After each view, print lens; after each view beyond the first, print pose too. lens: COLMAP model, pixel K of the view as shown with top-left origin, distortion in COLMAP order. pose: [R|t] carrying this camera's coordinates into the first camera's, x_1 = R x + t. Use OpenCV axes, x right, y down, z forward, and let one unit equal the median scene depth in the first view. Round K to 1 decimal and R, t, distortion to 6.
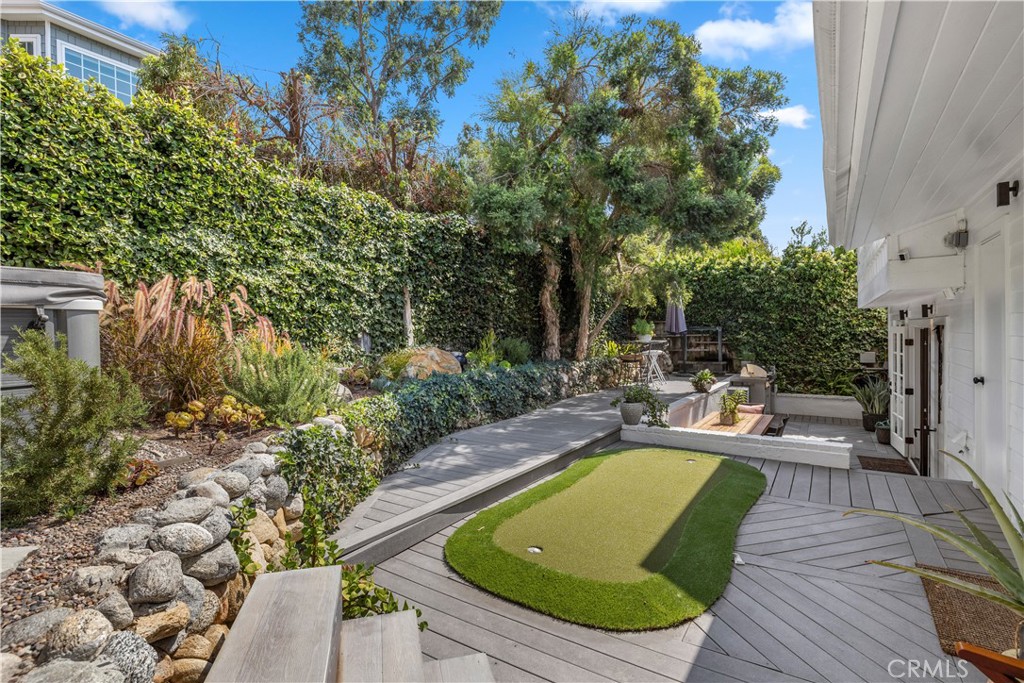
lens RADIAL K [[496.3, 0, 503.9], [0, 496.3, 338.3], [0, 0, 1]] dist [0.000206, 0.000075]
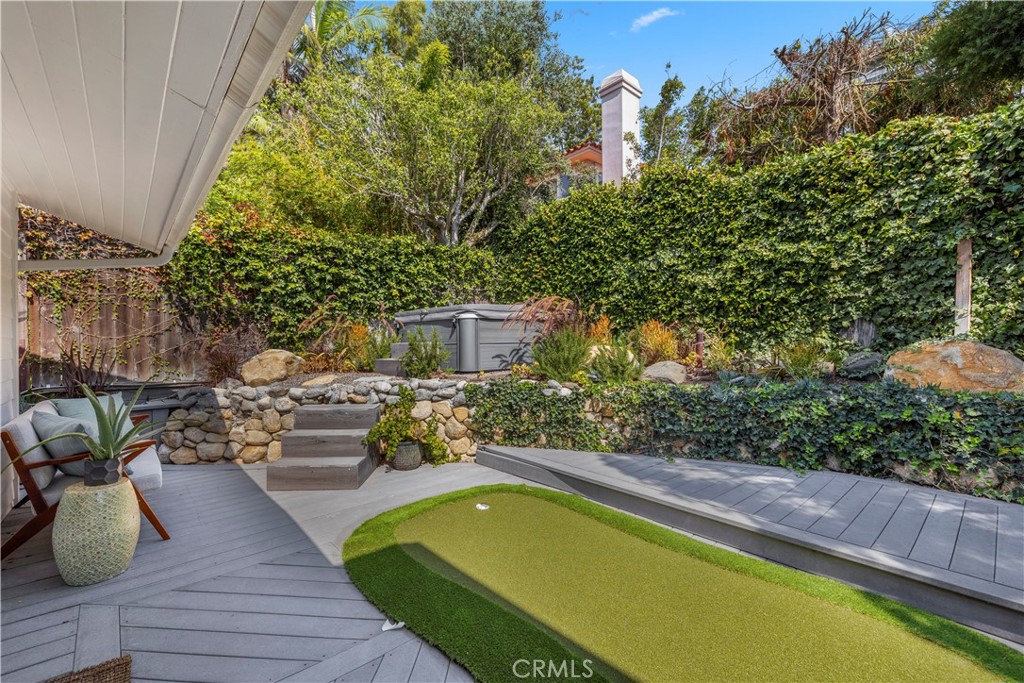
lens RADIAL K [[444.3, 0, 509.6], [0, 444.3, 341.7], [0, 0, 1]] dist [-0.000680, 0.000141]
pose [[-0.255591, 0.022558, -0.966522, 0.708348], [0.002122, 0.999738, 0.022773, 0.007974], [0.966783, 0.003770, -0.255572, 0.896009]]
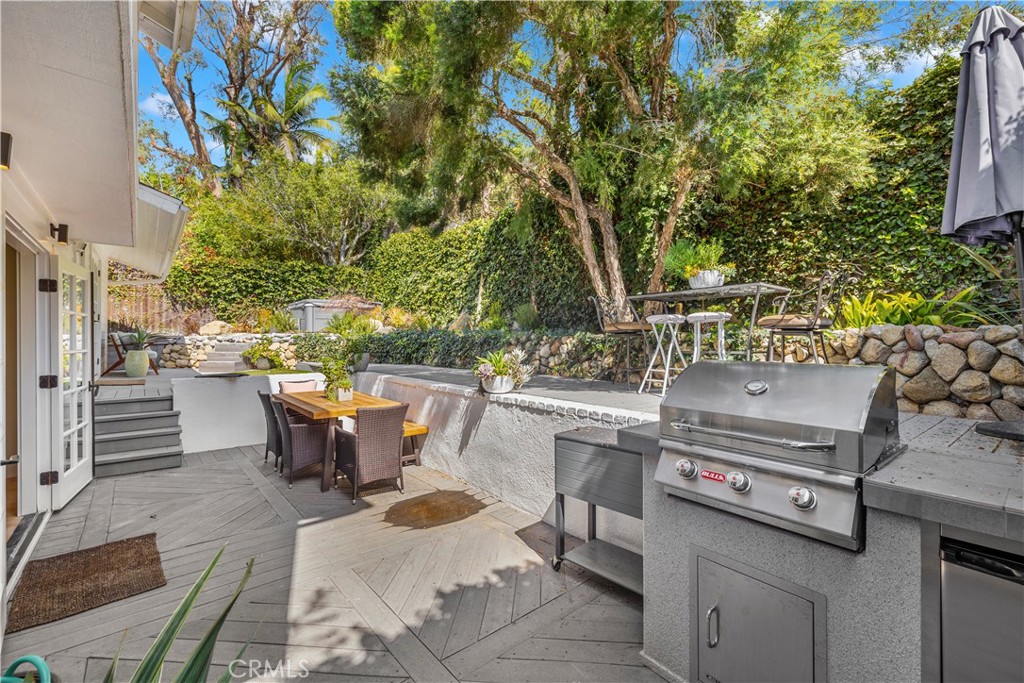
lens RADIAL K [[444.3, 0, 505.0], [0, 444.3, 335.2], [0, 0, 1]] dist [-0.000680, 0.000141]
pose [[-0.292399, 0.013854, -0.956196, 1.566793], [-0.005961, 0.999849, 0.016309, 0.082263], [0.956278, 0.010468, -0.292272, 2.173410]]
